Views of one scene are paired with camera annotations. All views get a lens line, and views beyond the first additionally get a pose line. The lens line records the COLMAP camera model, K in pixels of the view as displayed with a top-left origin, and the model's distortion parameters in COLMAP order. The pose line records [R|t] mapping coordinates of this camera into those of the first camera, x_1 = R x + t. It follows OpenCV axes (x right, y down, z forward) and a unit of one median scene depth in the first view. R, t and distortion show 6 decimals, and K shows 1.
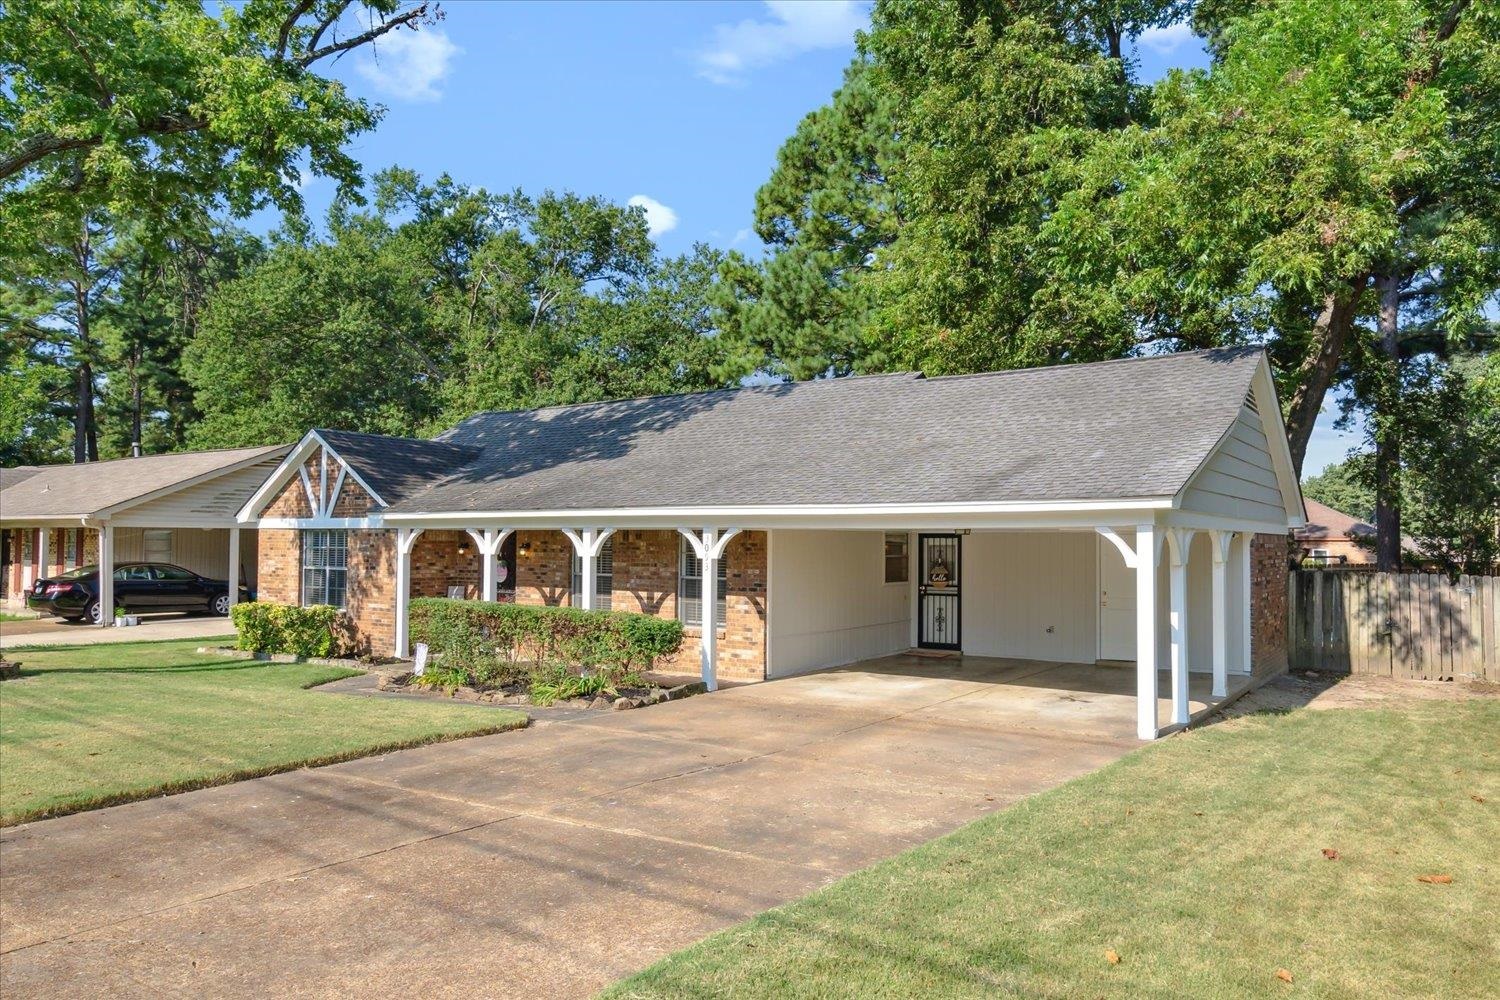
lens RADIAL K [[879.8, 0, 828.1], [0, 879.8, 507.4], [0, 0, 1]] dist [0.037291, 0.000361]
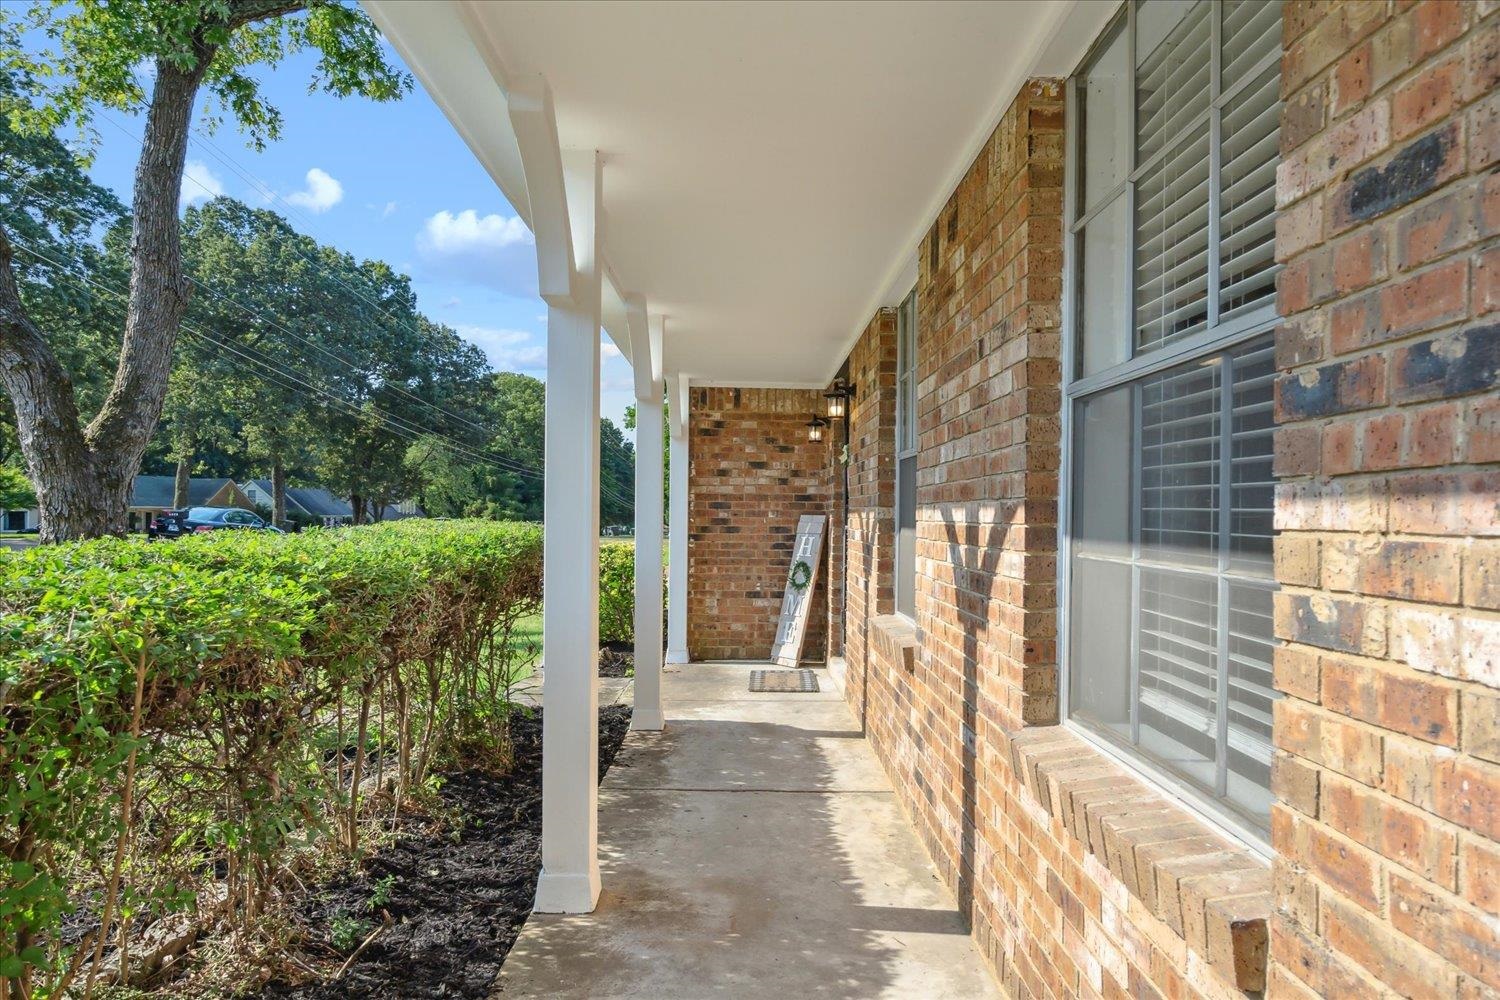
lens RADIAL K [[879.8, 0, 828.1], [0, 879.8, 507.4], [0, 0, 1]] dist [0.037291, 0.000361]
pose [[0.579773, -0.019666, -0.814541, -0.062084], [0.053758, 0.998454, 0.014157, 0.081448], [0.813003, -0.051996, 0.579933, 0.769874]]
